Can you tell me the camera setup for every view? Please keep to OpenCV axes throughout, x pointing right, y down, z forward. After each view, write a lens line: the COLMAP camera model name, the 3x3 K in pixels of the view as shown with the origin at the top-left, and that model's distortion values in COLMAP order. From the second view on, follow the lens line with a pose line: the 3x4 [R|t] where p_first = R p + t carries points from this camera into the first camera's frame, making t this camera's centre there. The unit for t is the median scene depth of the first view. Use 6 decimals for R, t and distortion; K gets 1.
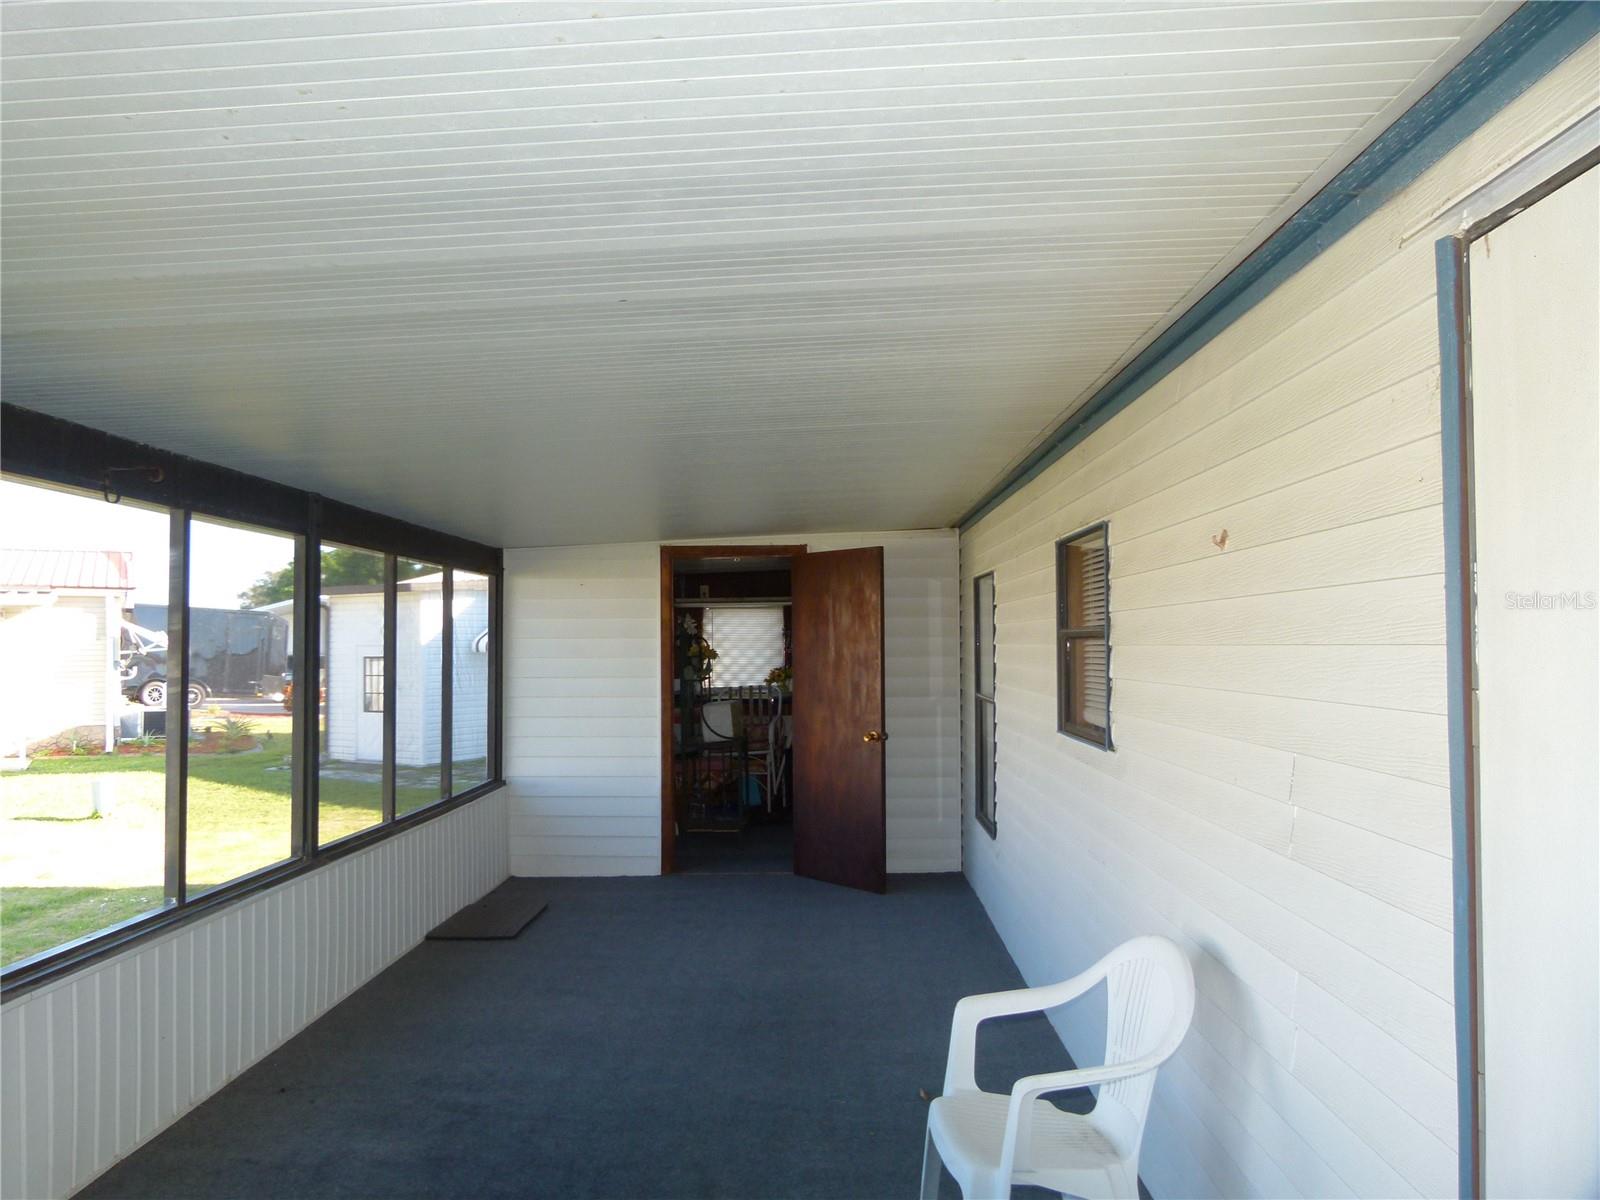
lens RADIAL K [[1200.1, 0, 794.6], [0, 1200.1, 600.1], [0, 0, 1]] dist [-0.047109, 0.042322]
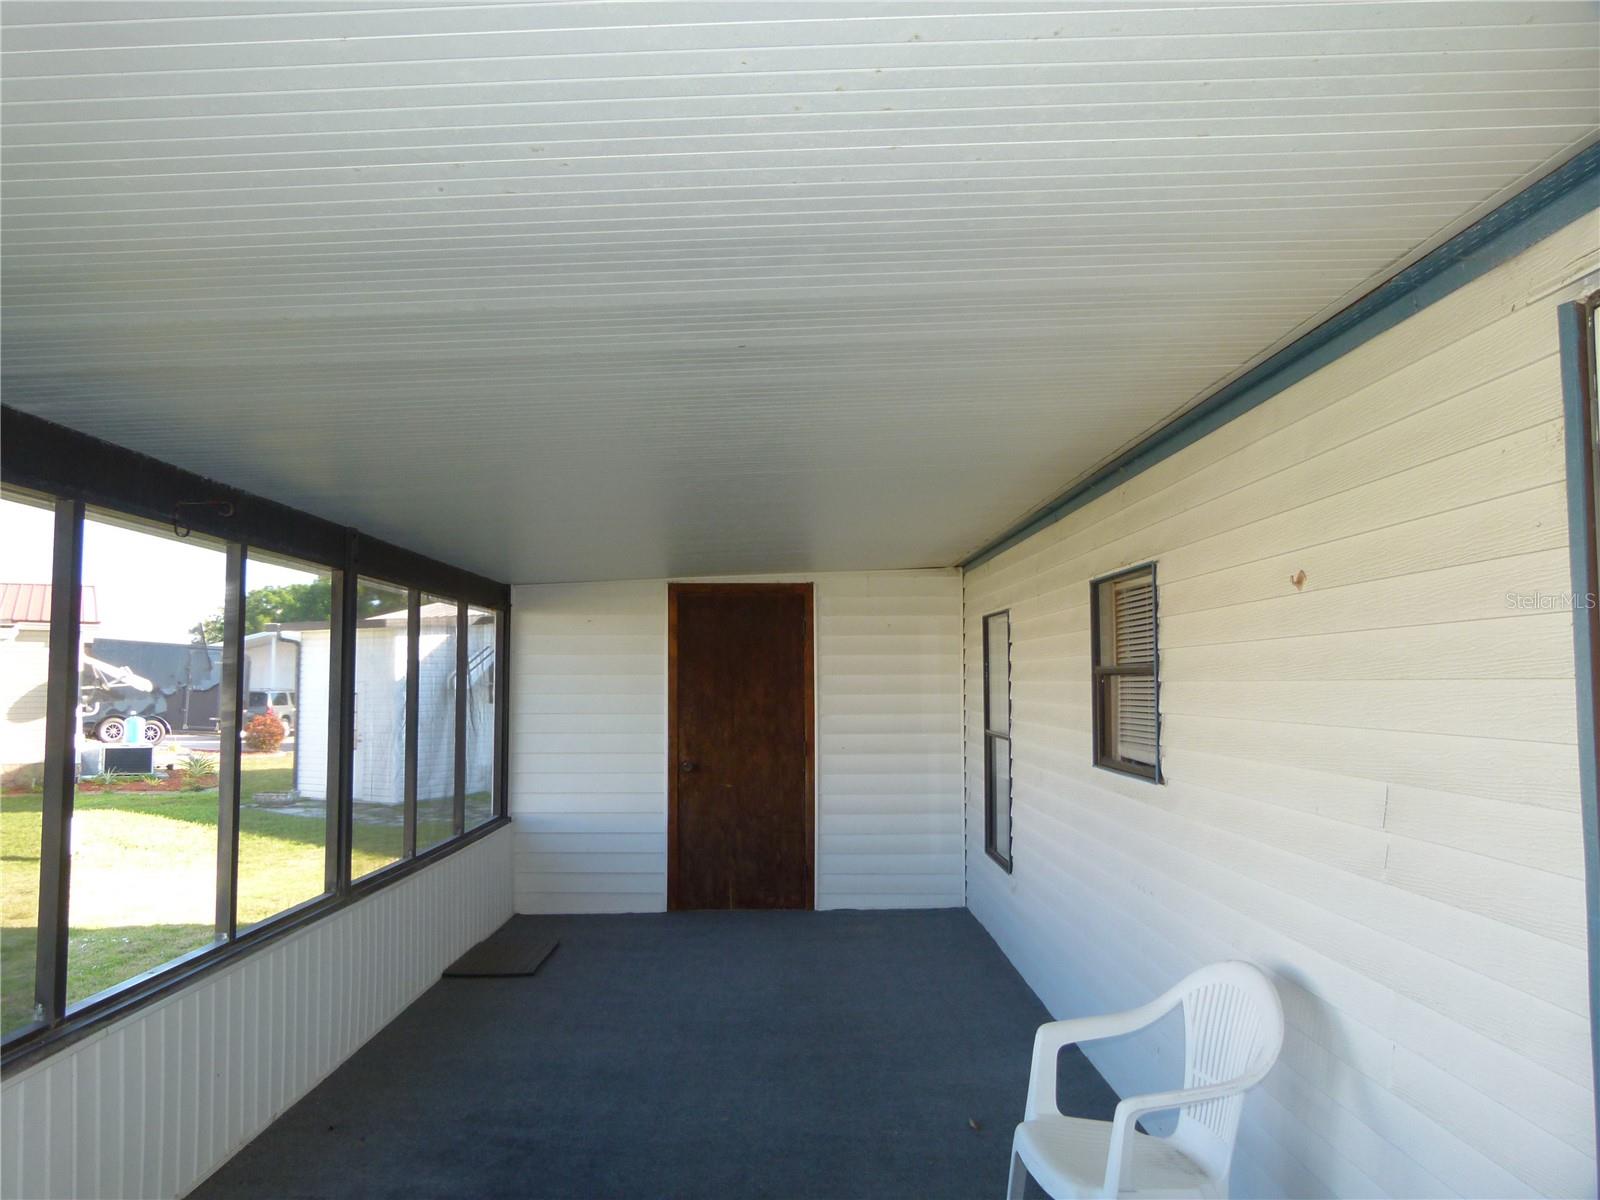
lens RADIAL K [[1200.1, 0, 788.8], [0, 1200.1, 599.0], [0, 0, 1]] dist [-0.047109, 0.042322]
pose [[0.999262, 0.005387, 0.038034, -0.097439], [-0.004130, 0.999445, -0.033067, 0.002005], [-0.038191, 0.032885, 0.998729, -0.022748]]
